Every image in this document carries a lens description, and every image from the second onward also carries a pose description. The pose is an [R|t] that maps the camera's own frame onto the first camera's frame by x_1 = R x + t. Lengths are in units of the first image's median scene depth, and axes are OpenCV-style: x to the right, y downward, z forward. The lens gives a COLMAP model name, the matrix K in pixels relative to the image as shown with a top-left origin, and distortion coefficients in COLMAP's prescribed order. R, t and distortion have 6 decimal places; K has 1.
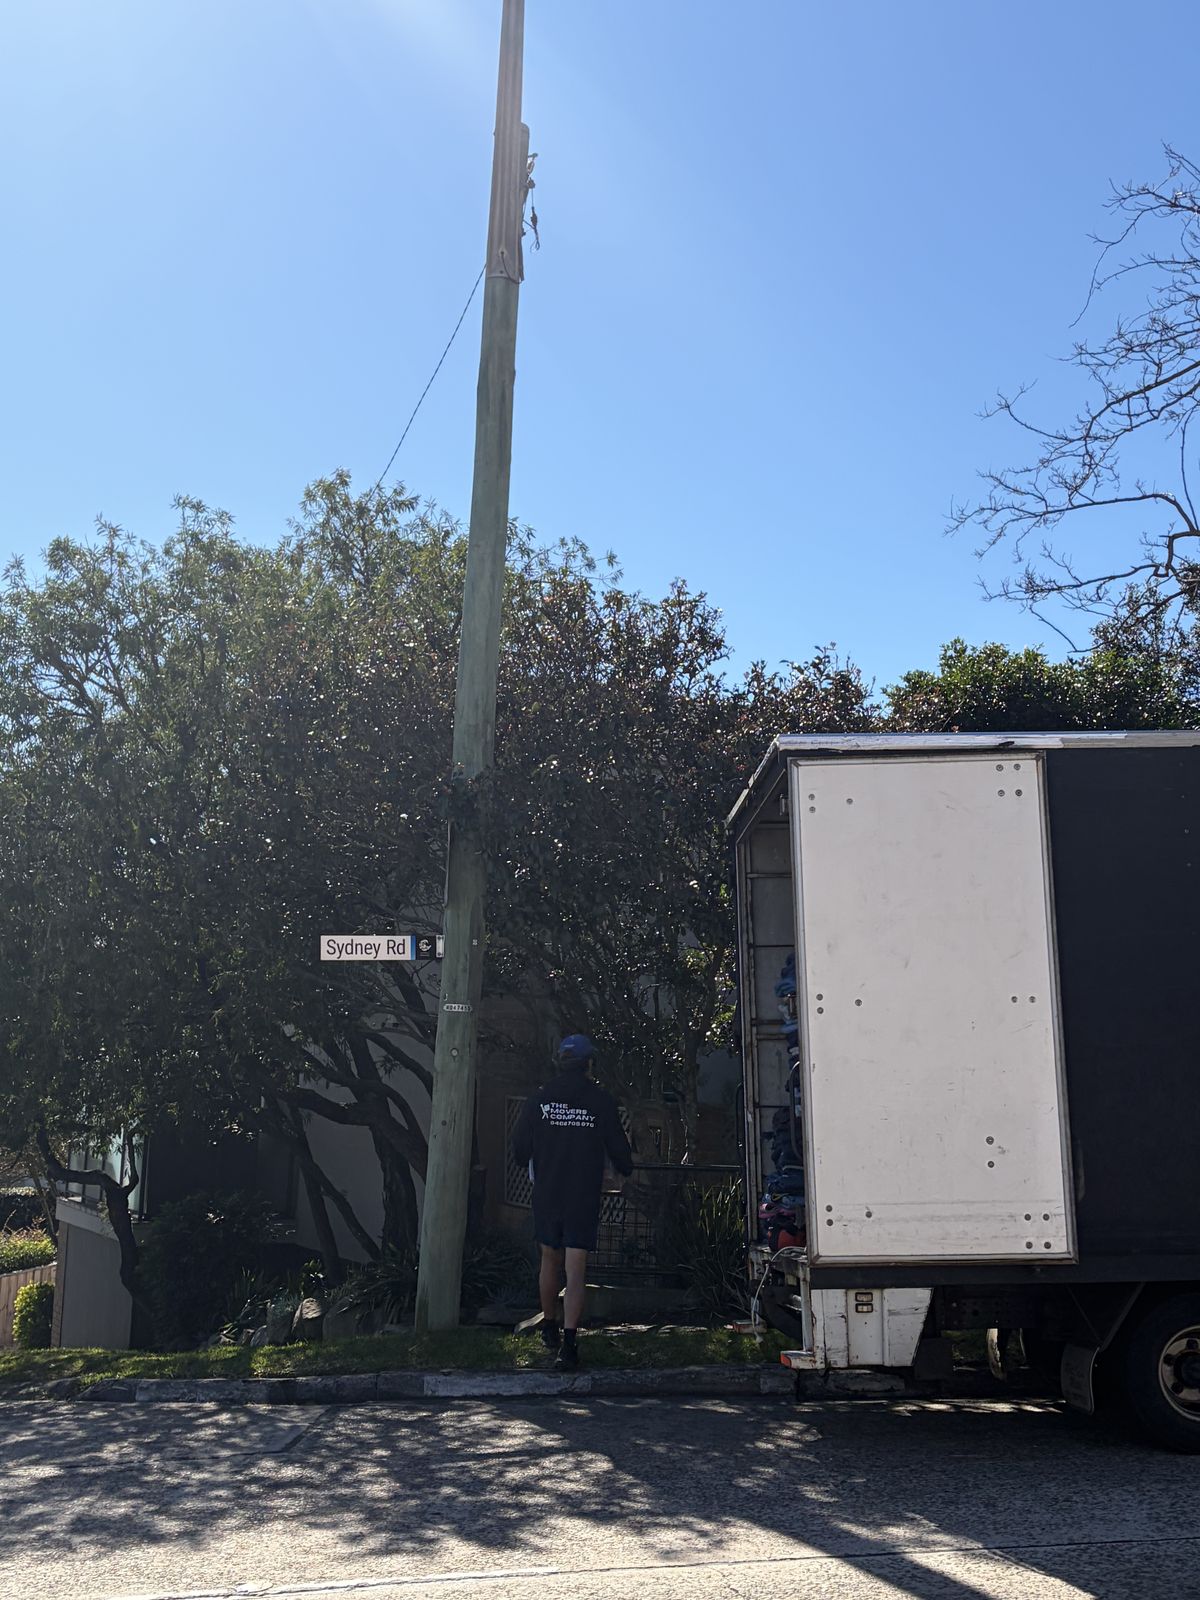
lens RADIAL K [[1842.2, 0, 600.0], [0, 1842.2, 800.0], [0, 0, 1]] dist [0.147597, -0.699977]
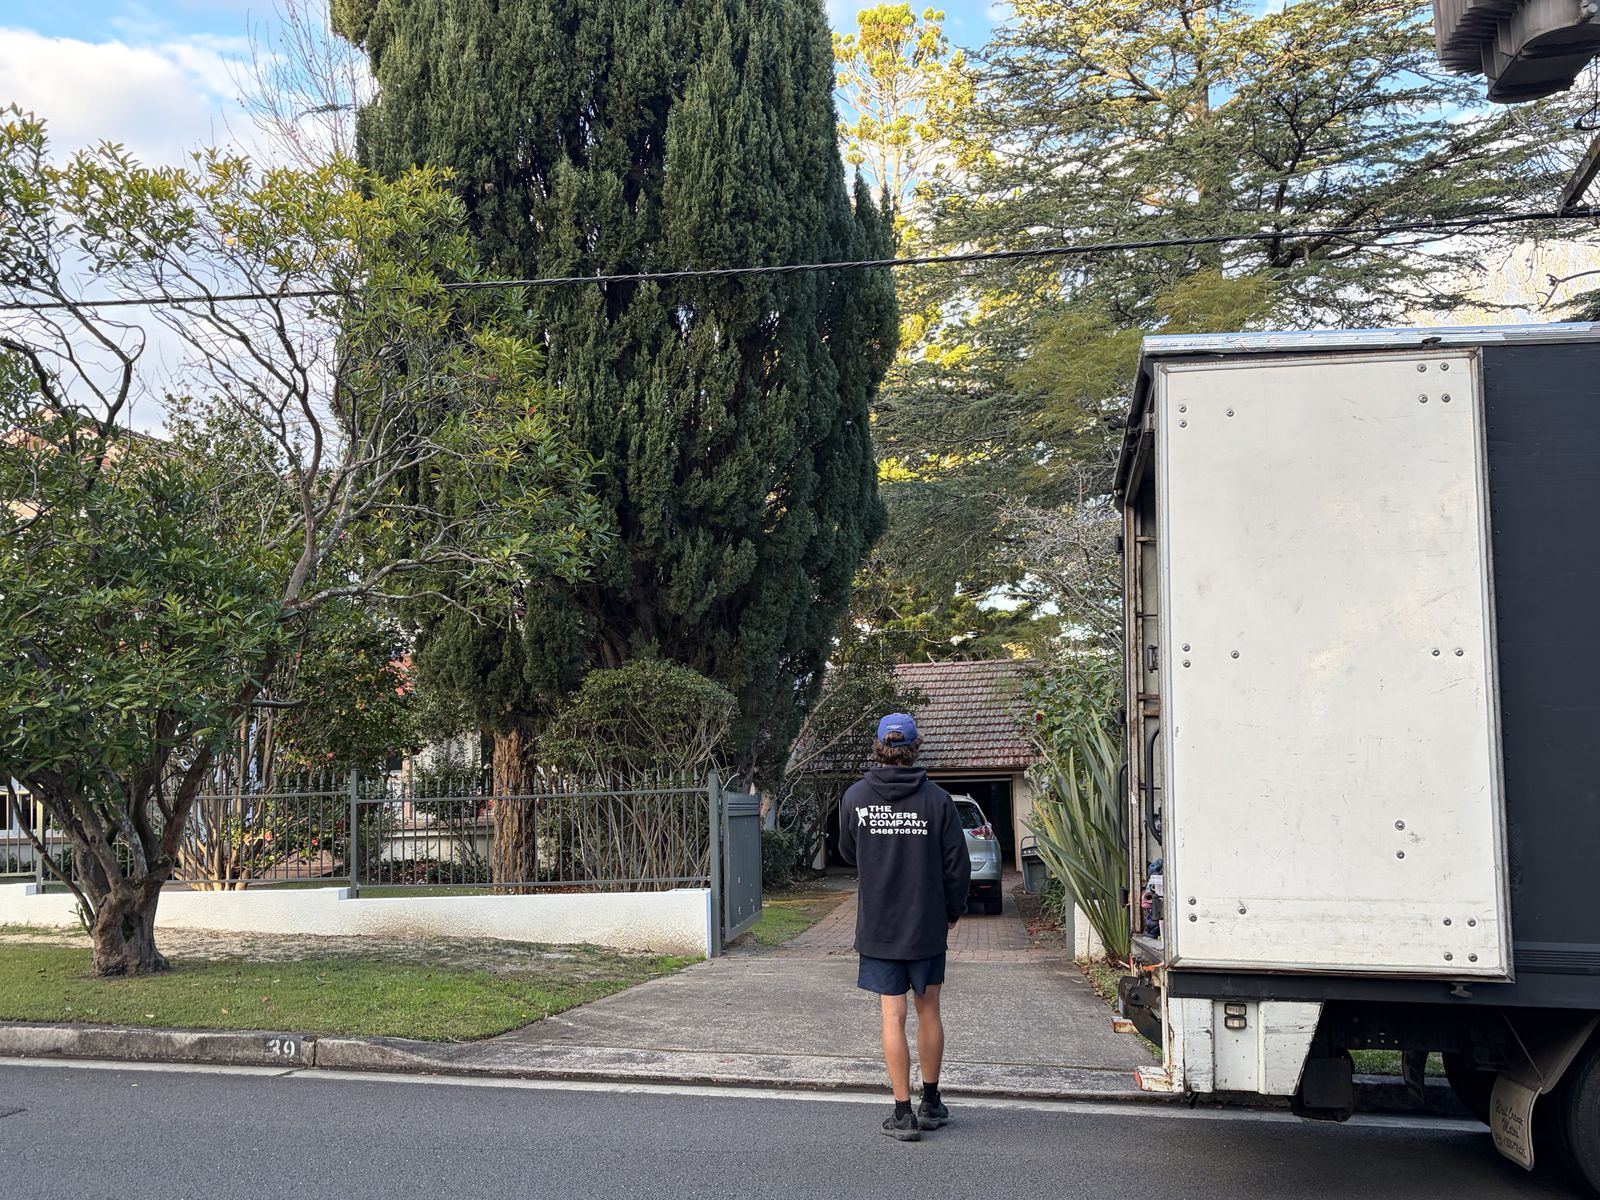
lens RADIAL K [[1522.5, 0, 803.1], [0, 1522.5, 615.6], [0, 0, 1]] dist [0.003709, -0.012553]
pose [[0.982289, 0.006353, -0.187264, 0.078325], [0.001215, 0.999188, 0.040275, 0.065046], [0.187368, -0.039789, 0.981484, 0.304121]]
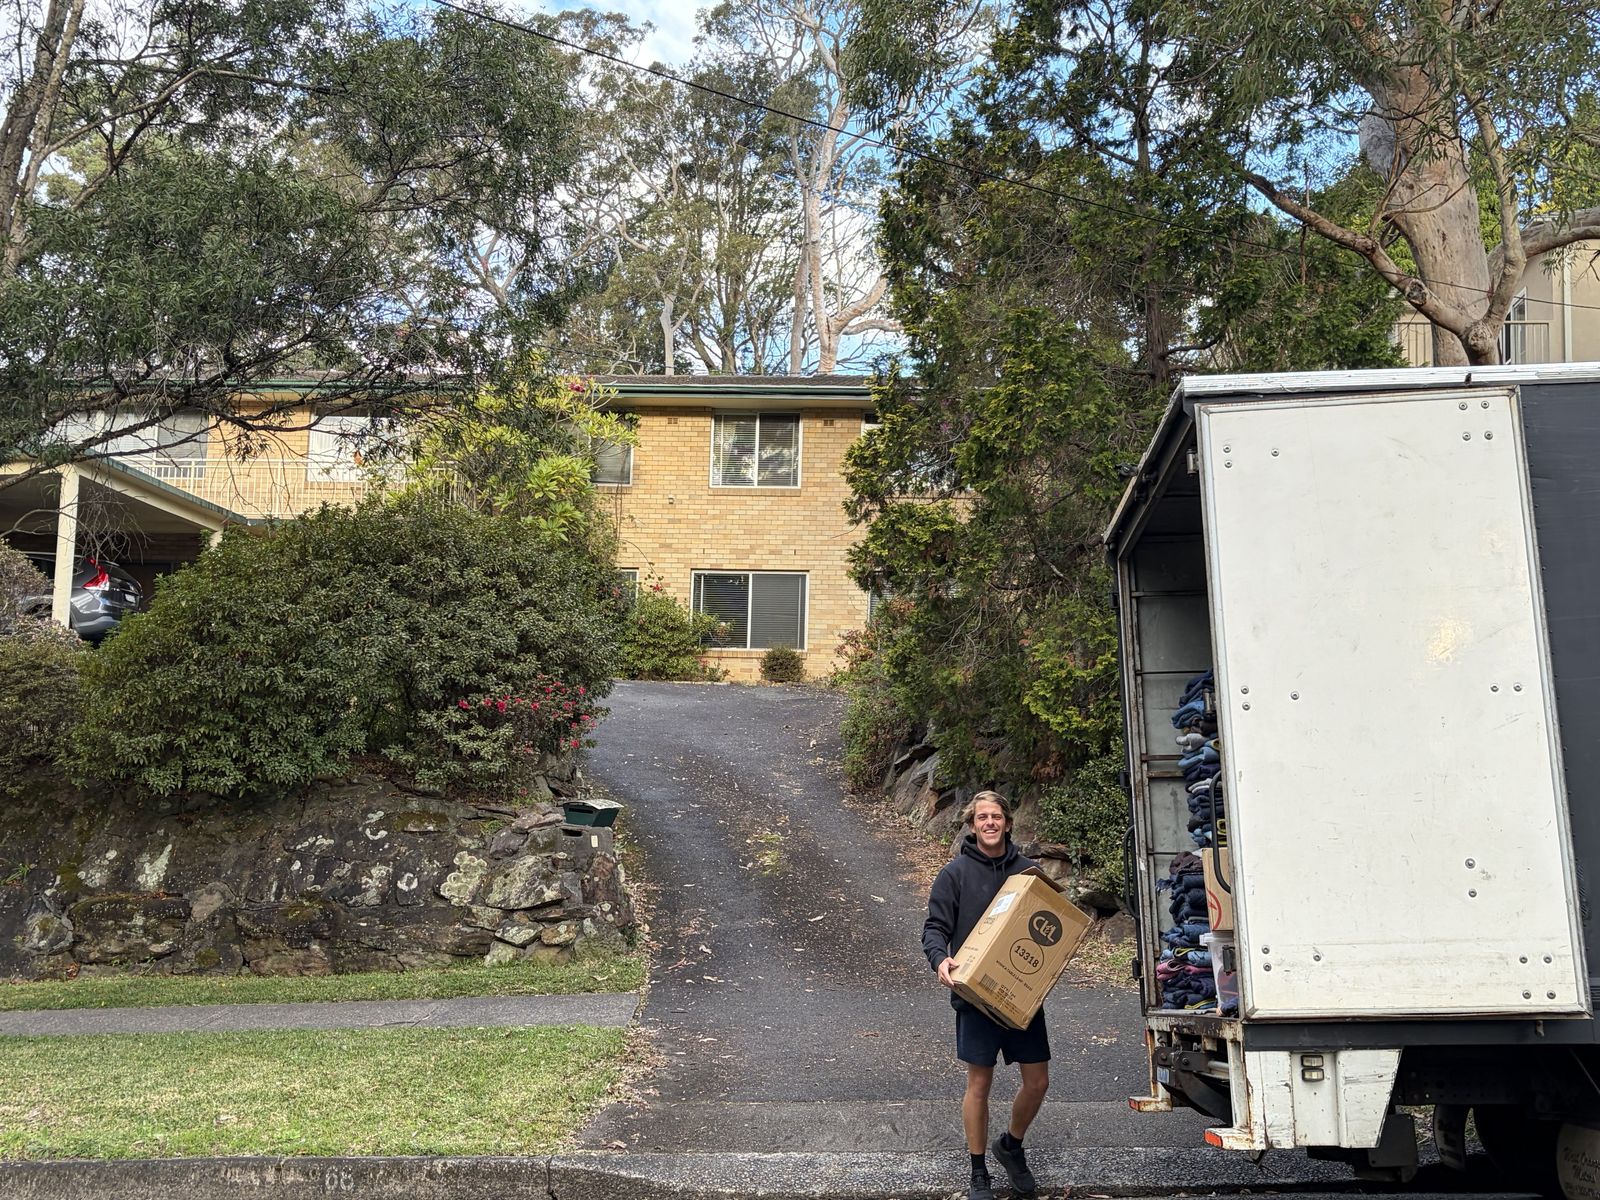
lens RADIAL K [[1679.9, 0, 794.0], [0, 1679.9, 617.5], [0, 0, 1]] dist [0.013087, -0.021496]
pose [[0.995559, -0.021107, -0.091744, -0.009398], [0.019602, 0.999659, -0.017277, 0.084026], [0.092077, 0.015402, 0.995633, 0.252087]]
